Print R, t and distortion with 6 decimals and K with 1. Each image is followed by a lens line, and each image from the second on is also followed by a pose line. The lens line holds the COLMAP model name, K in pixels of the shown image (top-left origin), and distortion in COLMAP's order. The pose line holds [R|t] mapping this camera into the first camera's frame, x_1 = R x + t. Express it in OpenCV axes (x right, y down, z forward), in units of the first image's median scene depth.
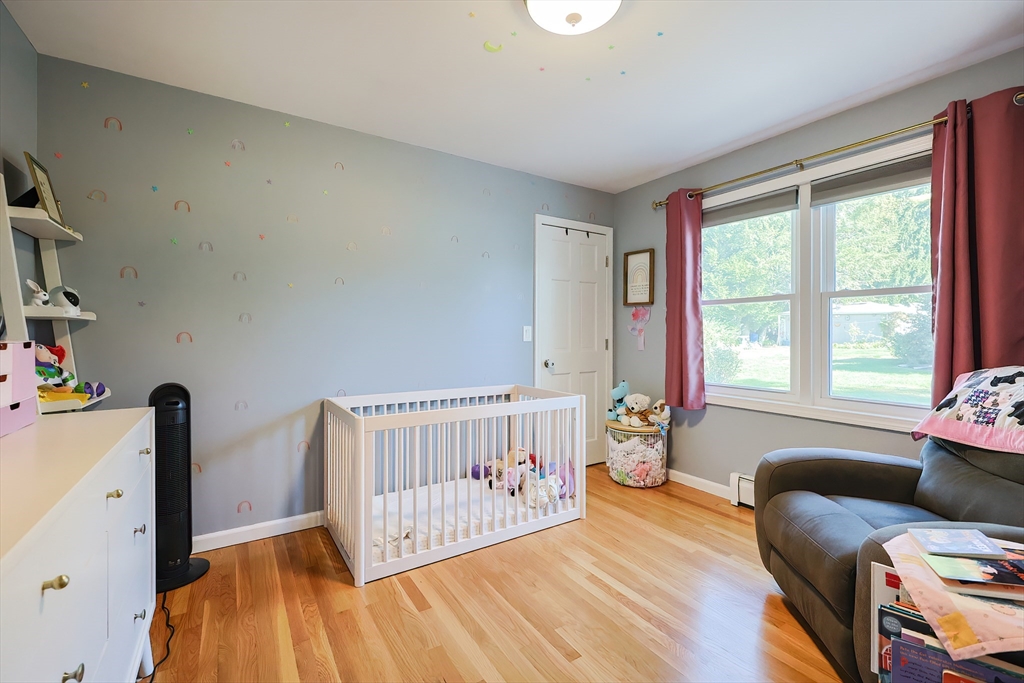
lens RADIAL K [[441.1, 0, 519.3], [0, 441.1, 342.0], [0, 0, 1]] dist [-0.000439, -0.000095]
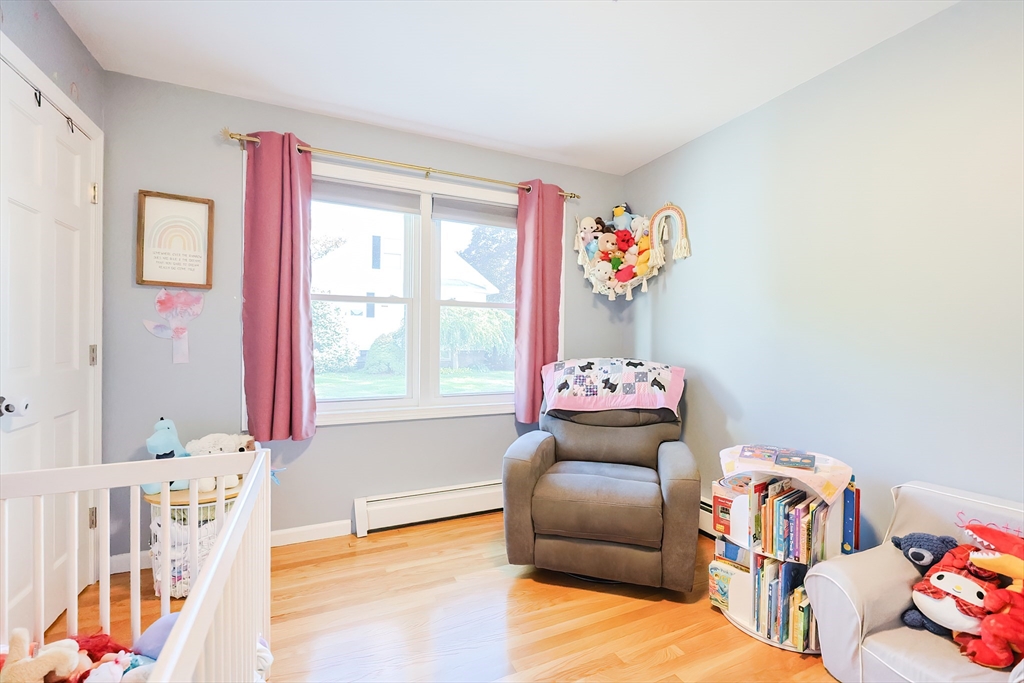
lens RADIAL K [[441.1, 0, 519.3], [0, 441.1, 342.0], [0, 0, 1]] dist [-0.000439, -0.000095]
pose [[0.139159, -0.012501, 0.990191, -0.295270], [0.007098, 0.999907, 0.011626, -0.015510], [-0.990245, 0.005411, 0.139235, 0.537697]]
